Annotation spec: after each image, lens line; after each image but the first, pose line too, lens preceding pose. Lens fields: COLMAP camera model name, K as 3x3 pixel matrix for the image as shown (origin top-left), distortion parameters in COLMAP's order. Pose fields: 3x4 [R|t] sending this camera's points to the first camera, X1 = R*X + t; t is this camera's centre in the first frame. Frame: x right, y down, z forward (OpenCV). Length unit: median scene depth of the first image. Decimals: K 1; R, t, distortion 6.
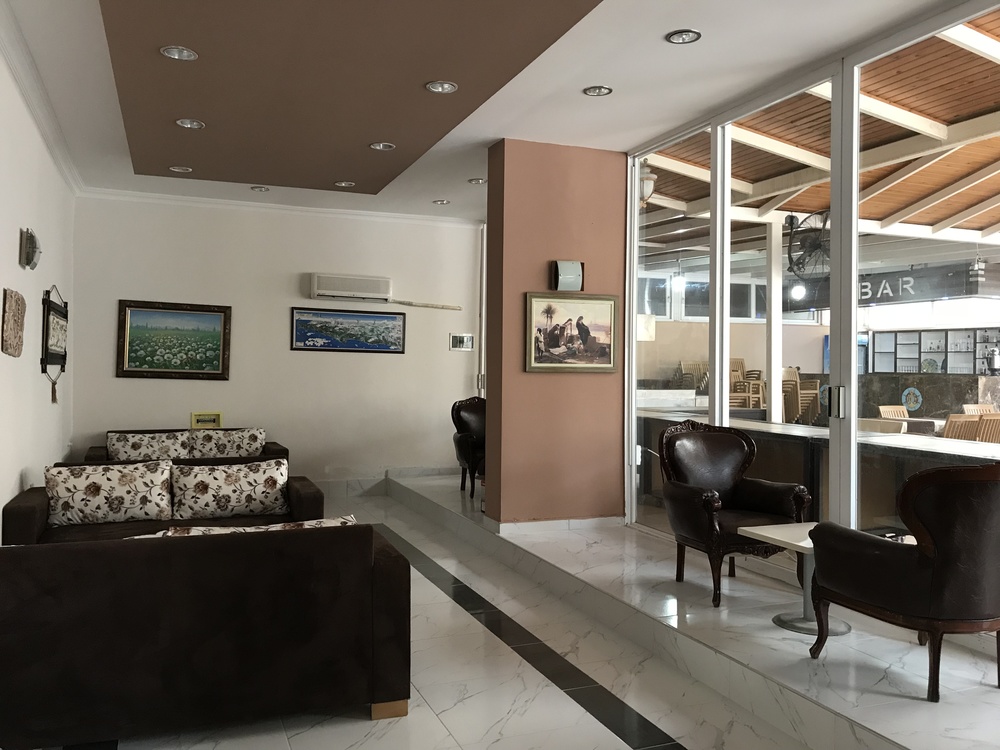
lens RADIAL K [[828.0, 0, 500.0], [0, 828.0, 375.0], [0, 0, 1]] dist [0.049529, -0.001582]
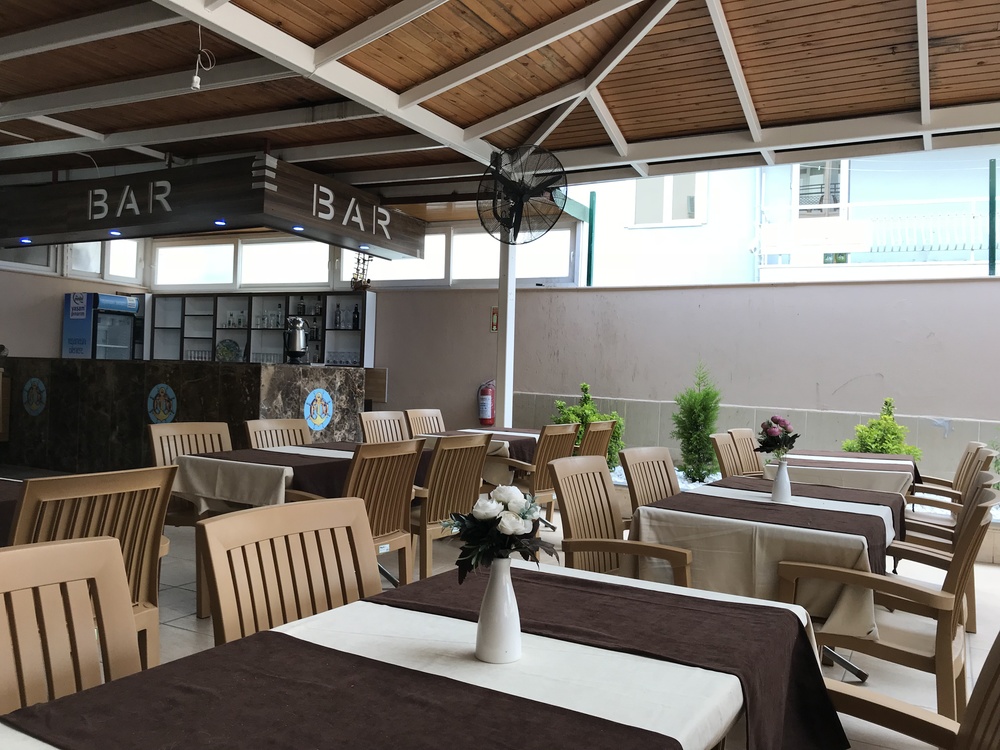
lens RADIAL K [[828.0, 0, 500.0], [0, 828.0, 375.0], [0, 0, 1]] dist [0.049529, -0.001582]
pose [[0.775142, 0.019871, 0.631474, 0.302038], [-0.019493, 0.999782, -0.007533, 0.008879], [-0.631486, -0.006470, 0.775360, 0.420379]]
